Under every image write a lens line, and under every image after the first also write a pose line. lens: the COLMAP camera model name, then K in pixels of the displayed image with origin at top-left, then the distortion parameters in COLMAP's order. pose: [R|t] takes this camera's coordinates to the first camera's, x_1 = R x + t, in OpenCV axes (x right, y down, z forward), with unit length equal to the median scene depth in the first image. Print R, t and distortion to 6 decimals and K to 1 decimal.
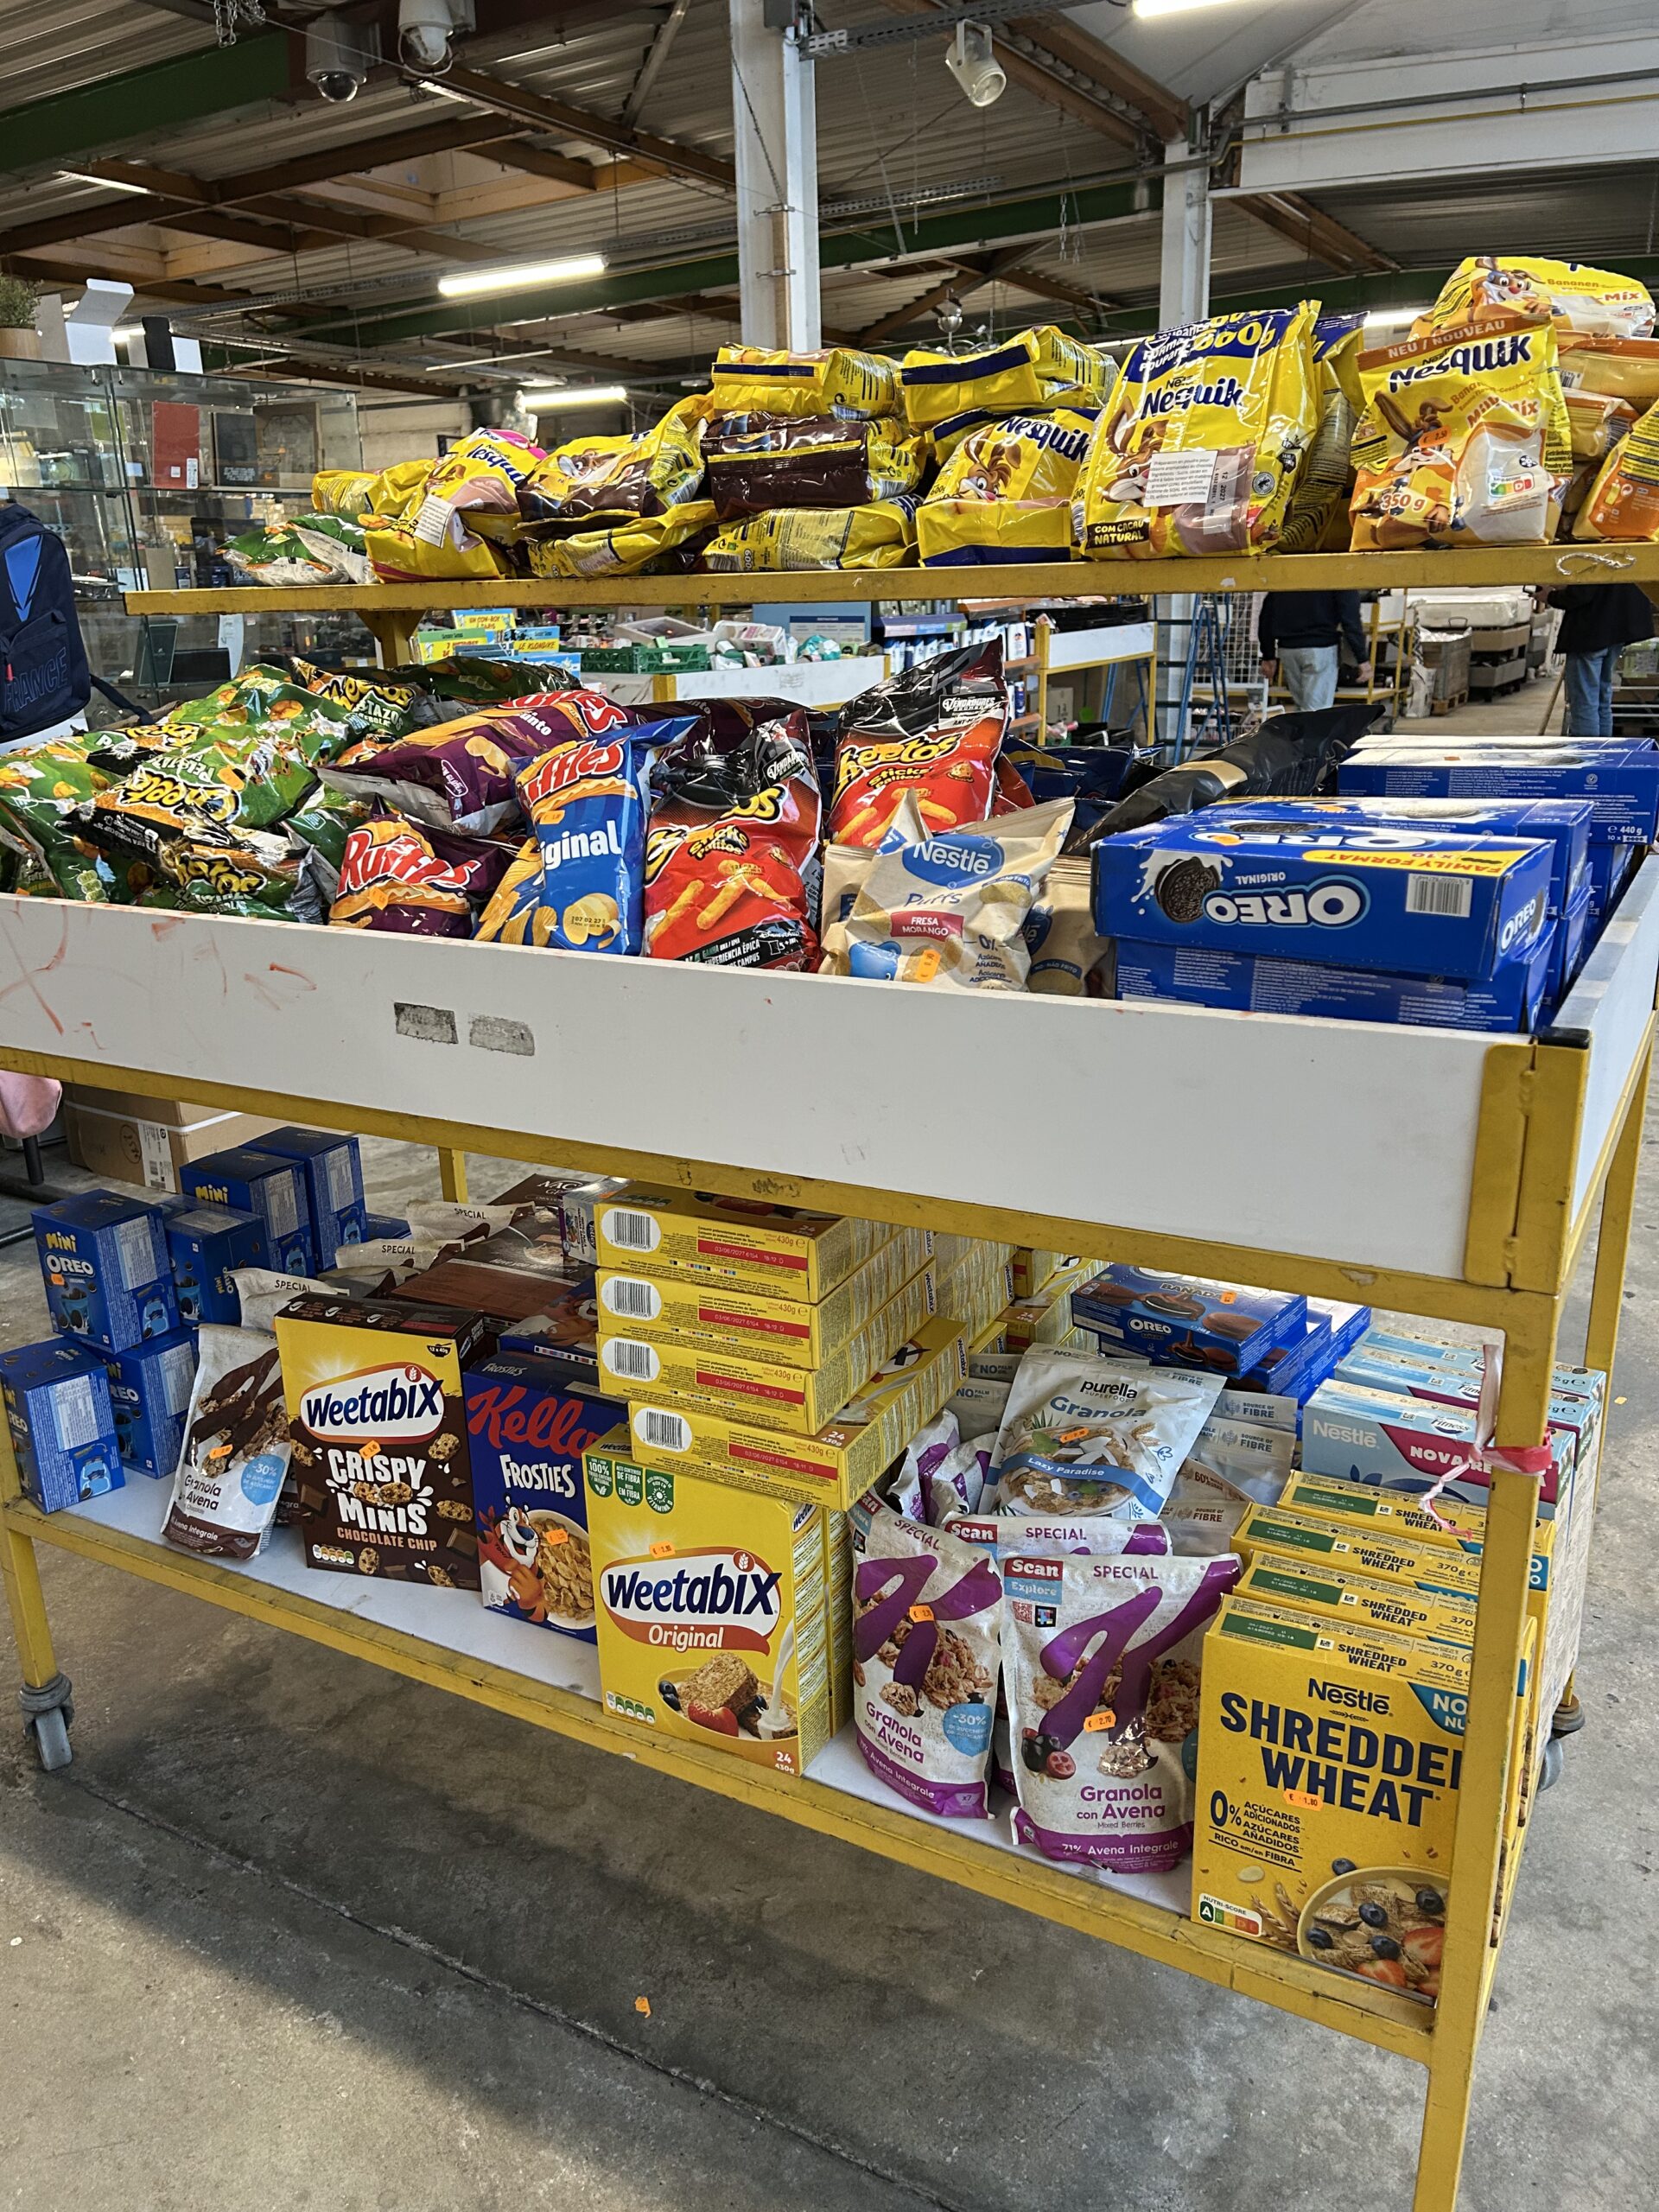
lens RADIAL K [[1684.0, 0, 834.6], [0, 1684.0, 1128.0], [0, 0, 1]] dist [0.054598, -0.047702]
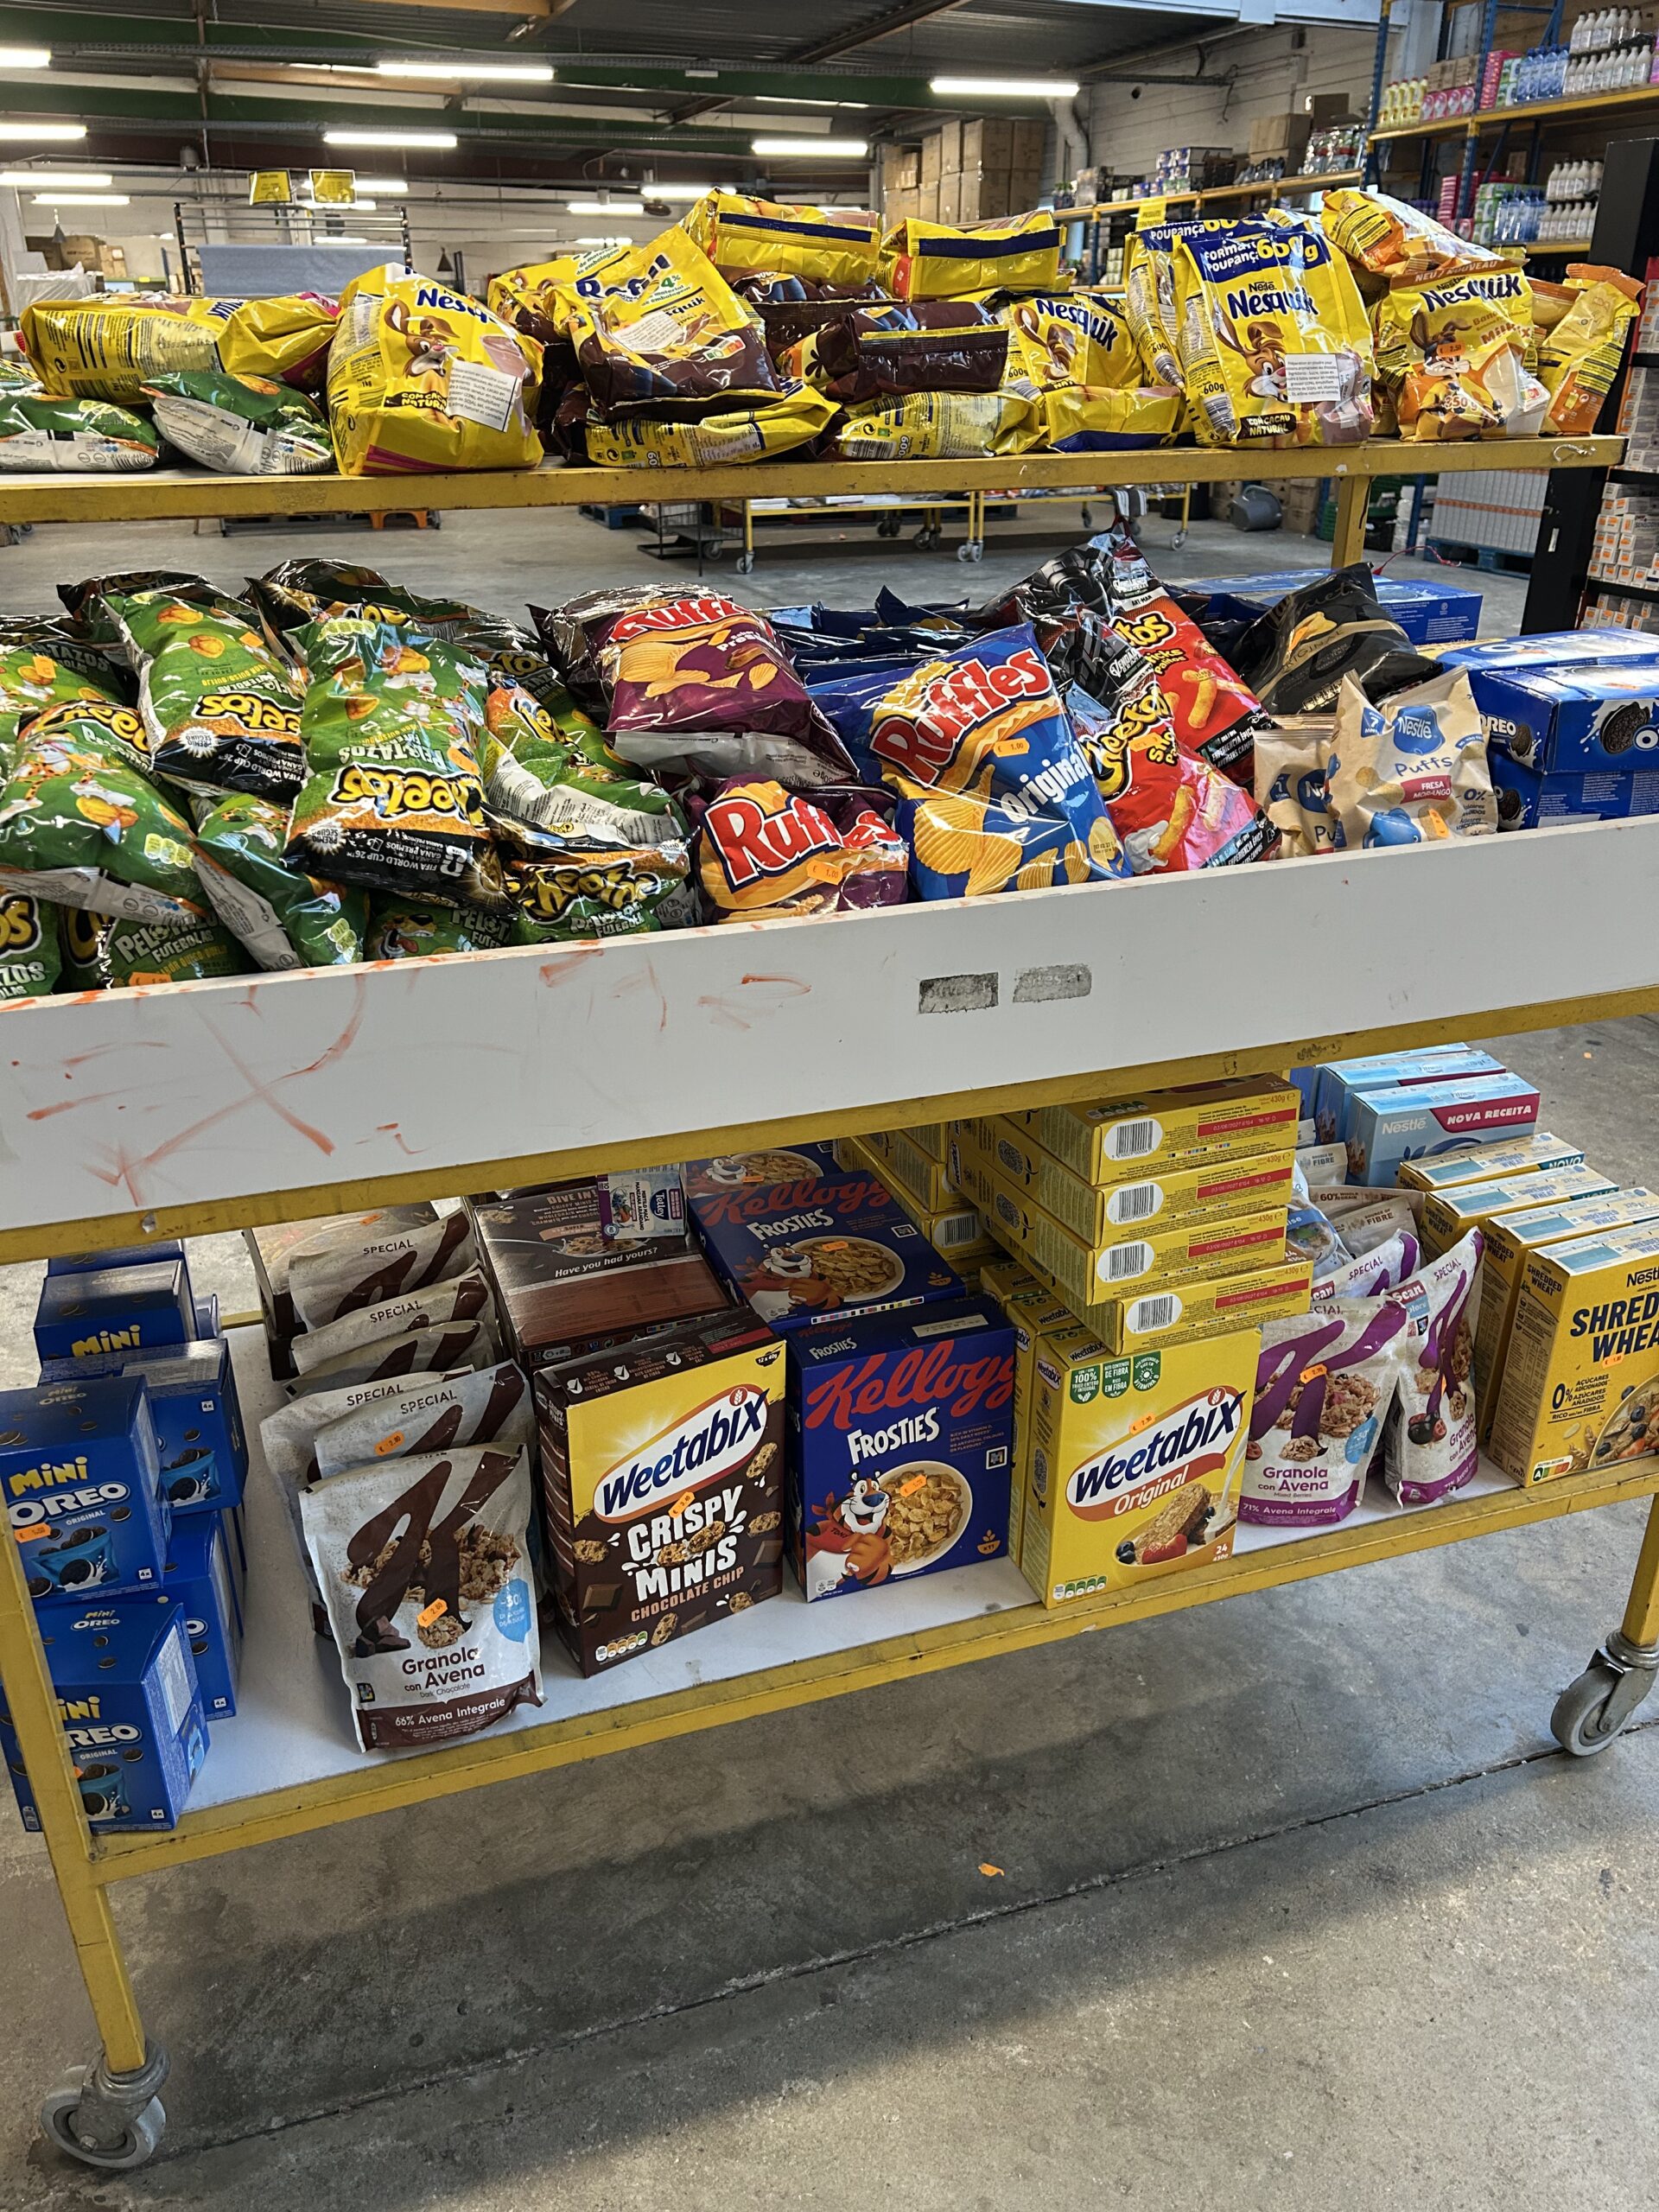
lens RADIAL K [[1684.0, 0, 831.7], [0, 1684.0, 1102.7], [0, 0, 1]] dist [0.054598, -0.047702]
pose [[0.668220, -0.290986, 0.684696, -0.835680], [0.214212, 0.956614, 0.197490, -0.179796], [-0.712457, 0.014703, 0.701562, 0.365057]]
